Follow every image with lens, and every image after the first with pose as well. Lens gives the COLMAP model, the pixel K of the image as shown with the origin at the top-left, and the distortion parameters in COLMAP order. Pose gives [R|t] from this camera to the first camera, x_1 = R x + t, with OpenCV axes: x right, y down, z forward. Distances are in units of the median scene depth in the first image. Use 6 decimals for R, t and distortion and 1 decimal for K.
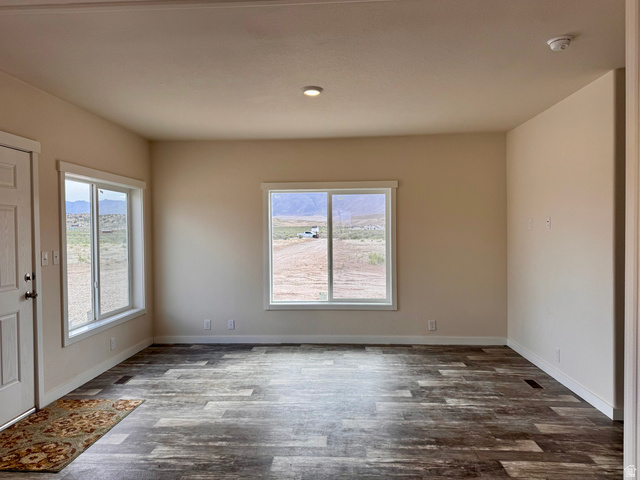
lens RADIAL K [[454.2, 0, 316.9], [0, 454.2, 240.9], [0, 0, 1]] dist [0.049263, -0.055927]
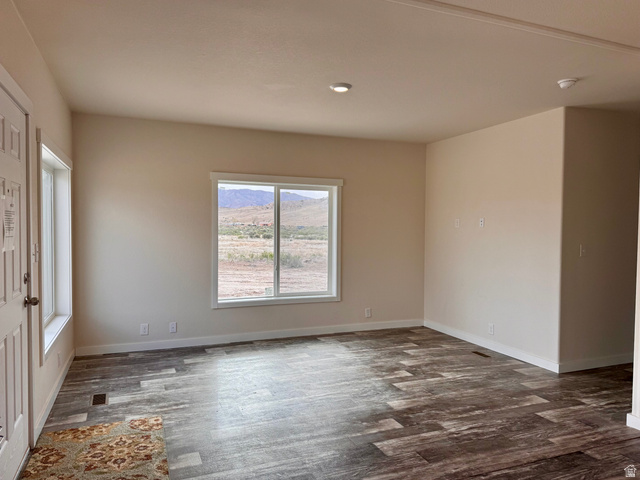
lens RADIAL K [[454.2, 0, 316.7], [0, 454.2, 239.5], [0, 0, 1]] dist [0.049263, -0.055927]
pose [[0.905716, 0.007092, 0.423826, -0.372719], [-0.008545, 0.999962, 0.001527, 0.008452], [-0.423799, -0.005005, 0.905742, 0.074609]]
